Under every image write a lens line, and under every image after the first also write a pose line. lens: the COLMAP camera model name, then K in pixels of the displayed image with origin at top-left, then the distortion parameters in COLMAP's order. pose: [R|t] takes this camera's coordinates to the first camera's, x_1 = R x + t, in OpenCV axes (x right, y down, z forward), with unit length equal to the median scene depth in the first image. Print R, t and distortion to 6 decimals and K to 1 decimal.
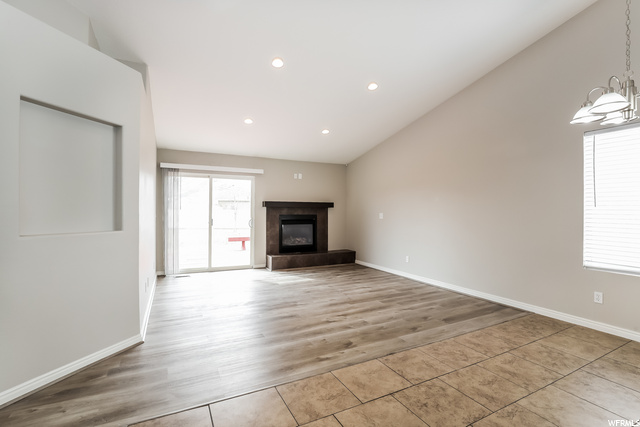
lens RADIAL K [[292.1, 0, 321.9], [0, 292.1, 211.8], [0, 0, 1]] dist [0.000416, -0.000079]
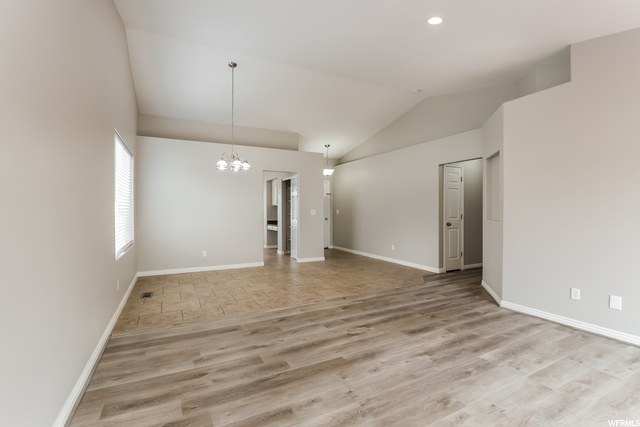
lens RADIAL K [[292.1, 0, 319.5], [0, 292.1, 211.6], [0, 0, 1]] dist [0.000416, -0.000079]
pose [[-0.999987, -0.004427, -0.002666, 0.184044], [-0.004429, 0.999990, 0.000564, 0.013637], [0.002664, 0.000576, -0.999996, 2.016700]]
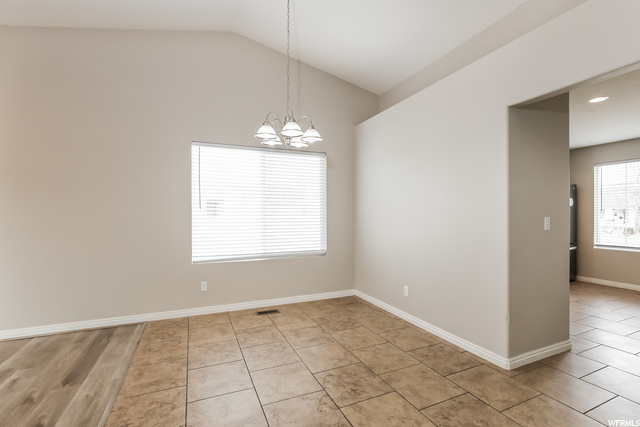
lens RADIAL K [[292.1, 0, 319.3], [0, 292.1, 215.6], [0, 0, 1]] dist [0.000416, -0.000079]
pose [[0.070856, -0.002574, 0.997483, -0.182715], [-0.003461, 0.999990, 0.002826, 0.004339], [-0.997481, -0.003653, 0.070846, 0.439105]]
